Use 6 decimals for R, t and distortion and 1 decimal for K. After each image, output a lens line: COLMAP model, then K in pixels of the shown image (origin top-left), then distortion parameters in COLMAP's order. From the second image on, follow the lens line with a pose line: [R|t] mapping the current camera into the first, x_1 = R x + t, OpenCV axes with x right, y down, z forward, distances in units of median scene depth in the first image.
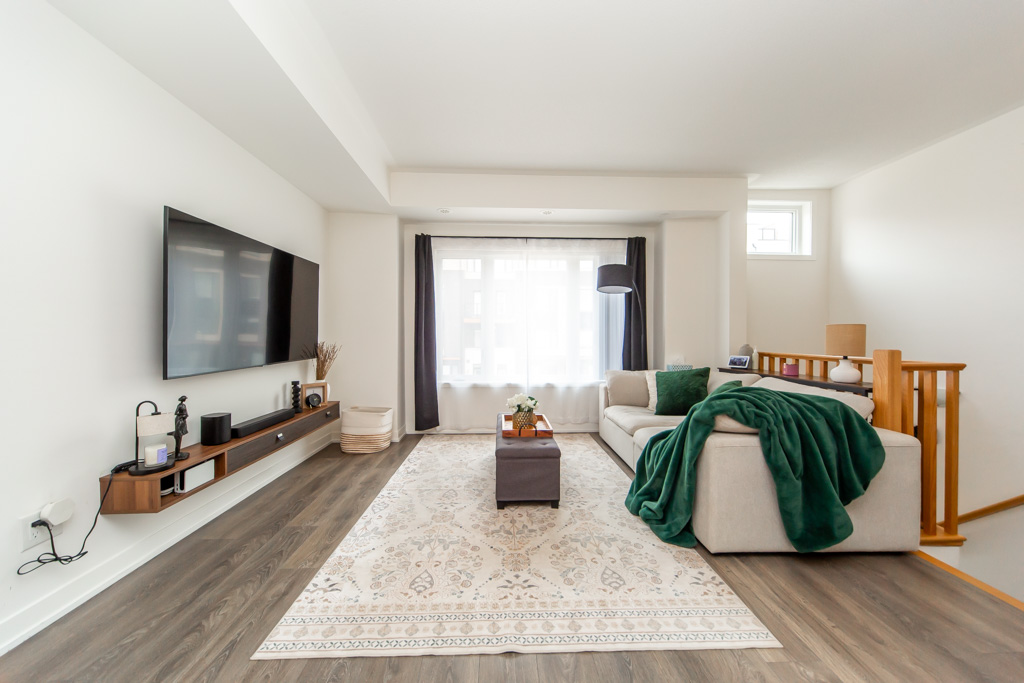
lens RADIAL K [[356.9, 0, 512.0], [0, 356.9, 341.5], [0, 0, 1]] dist [0.001799, 0.000038]
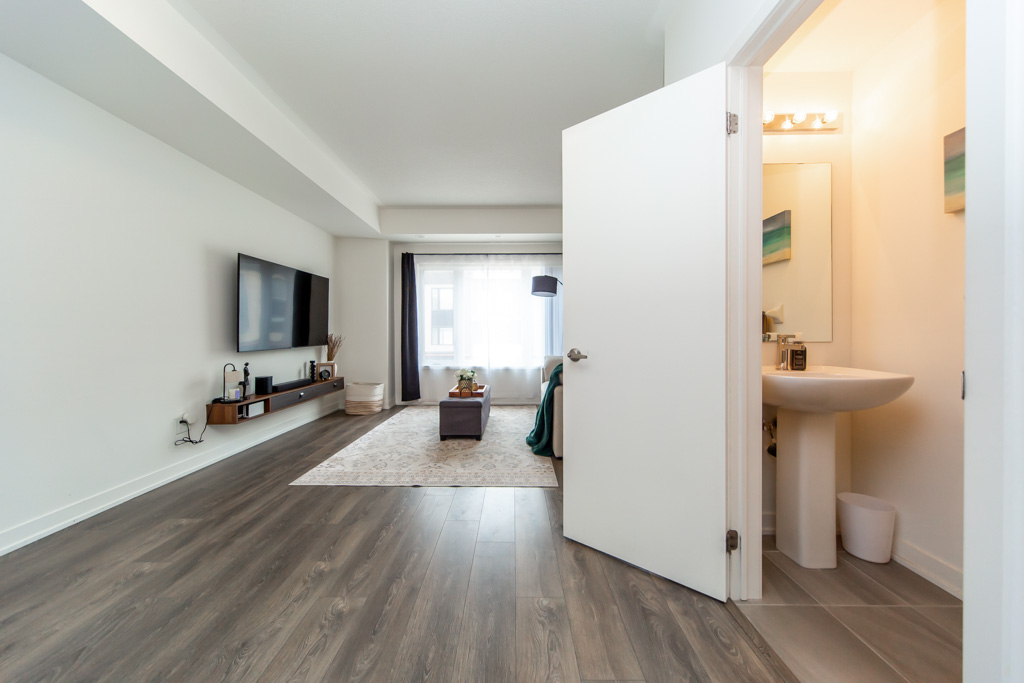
lens RADIAL K [[359.3, 0, 512.4], [0, 359.3, 338.5], [0, 0, 1]] dist [0.001261, -0.000046]
pose [[0.998924, -0.003352, -0.046261, 0.337902], [0.003180, 0.999988, -0.003789, 0.038678], [0.046273, 0.003638, 0.998922, -0.521615]]
